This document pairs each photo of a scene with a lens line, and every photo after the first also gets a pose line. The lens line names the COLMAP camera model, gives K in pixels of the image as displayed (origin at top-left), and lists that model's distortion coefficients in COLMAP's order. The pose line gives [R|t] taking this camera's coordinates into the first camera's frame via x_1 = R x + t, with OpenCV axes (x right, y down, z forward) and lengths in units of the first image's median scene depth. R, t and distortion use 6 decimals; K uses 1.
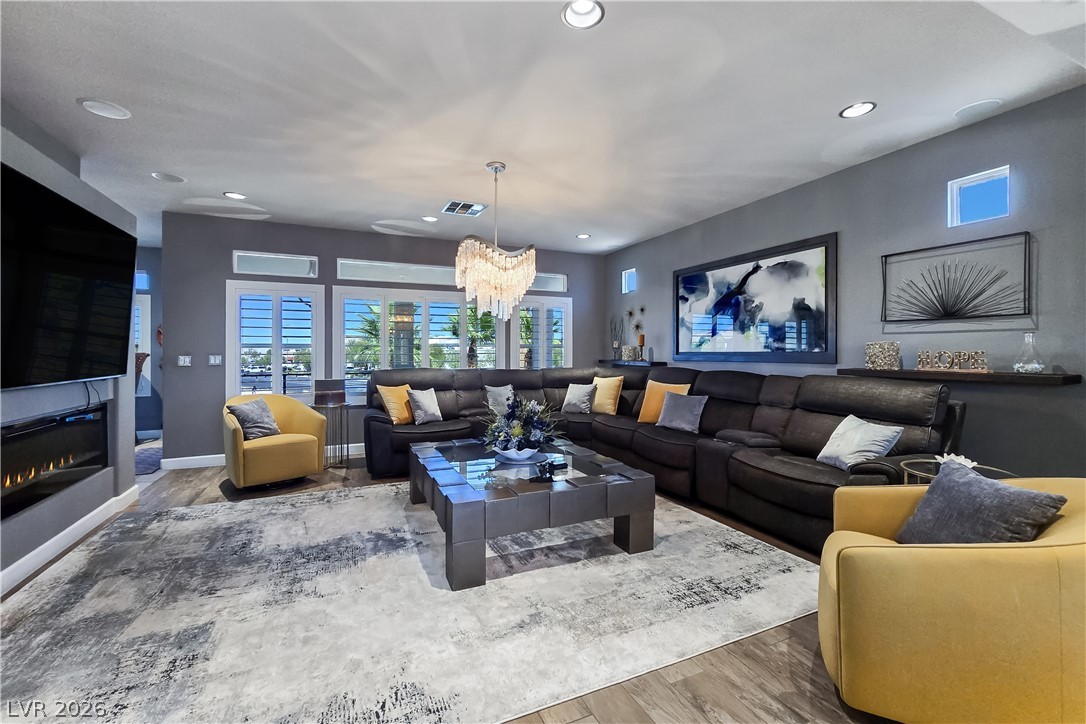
lens RADIAL K [[447.6, 0, 545.0], [0, 447.6, 352.8], [0, 0, 1]] dist [0.001880, -0.000400]
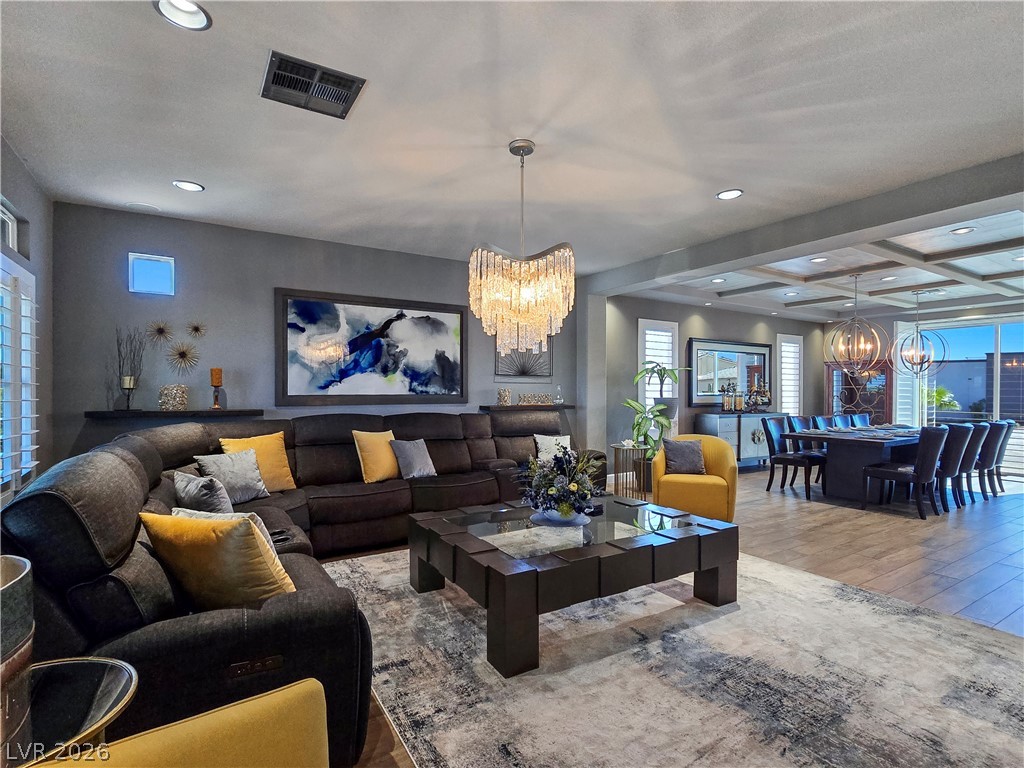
lens RADIAL K [[509.1, 0, 502.6], [0, 509.1, 389.0], [0, 0, 1]] dist [-0.002972, -0.001806]
pose [[-0.130067, -0.001087, 0.991505, -0.730838], [0.001384, 0.999998, 0.001278, -0.016505], [-0.991504, 0.001539, -0.130065, 0.893054]]
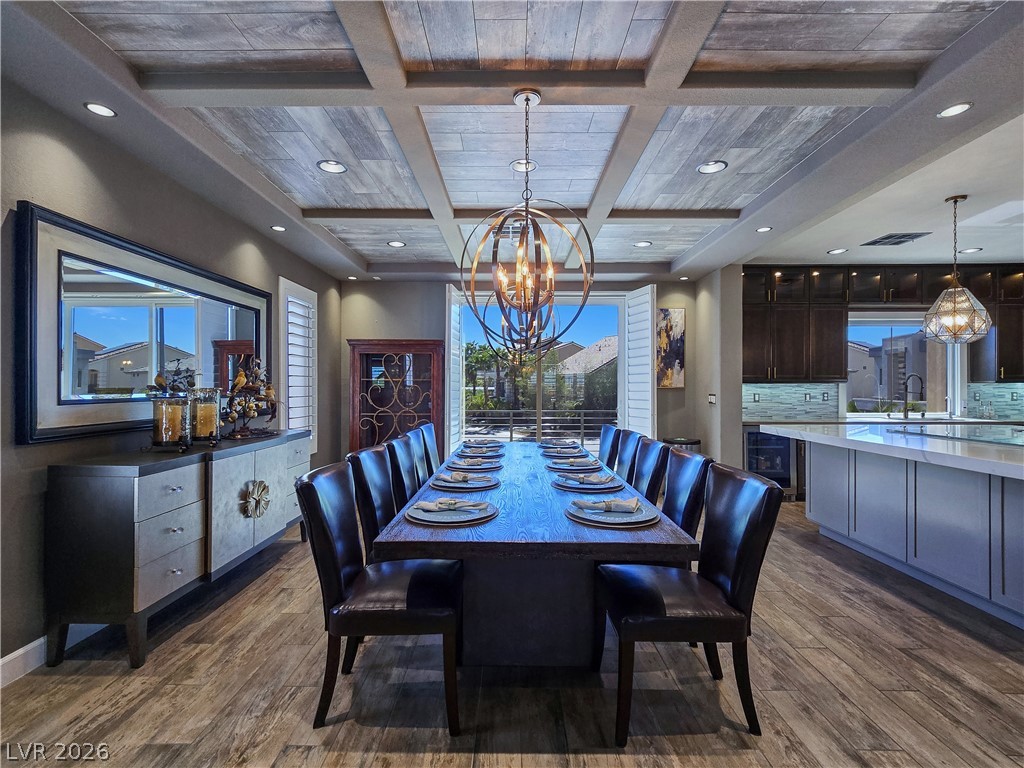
lens RADIAL K [[476.0, 0, 509.4], [0, 476.0, 388.2], [0, 0, 1]] dist [-0.000969, -0.000403]
pose [[-0.914817, -0.001300, 0.403867, 0.256554], [0.002030, 0.999967, 0.007819, -0.008762], [-0.403864, 0.007973, -0.914784, 0.283438]]
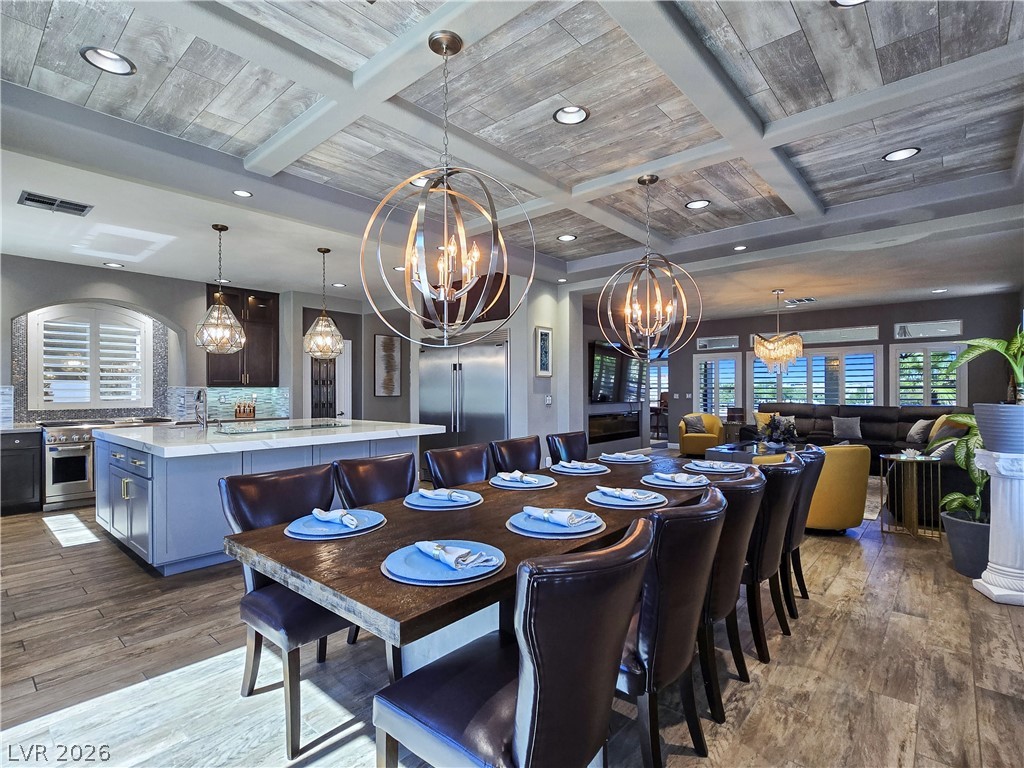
lens RADIAL K [[509.1, 0, 508.1], [0, 509.1, 387.7], [0, 0, 1]] dist [-0.002972, -0.001806]
pose [[0.412059, -0.003595, -0.911150, 1.030768], [-0.001992, 0.999986, -0.004846, -0.006750], [0.911155, 0.003812, 0.412046, -0.677524]]
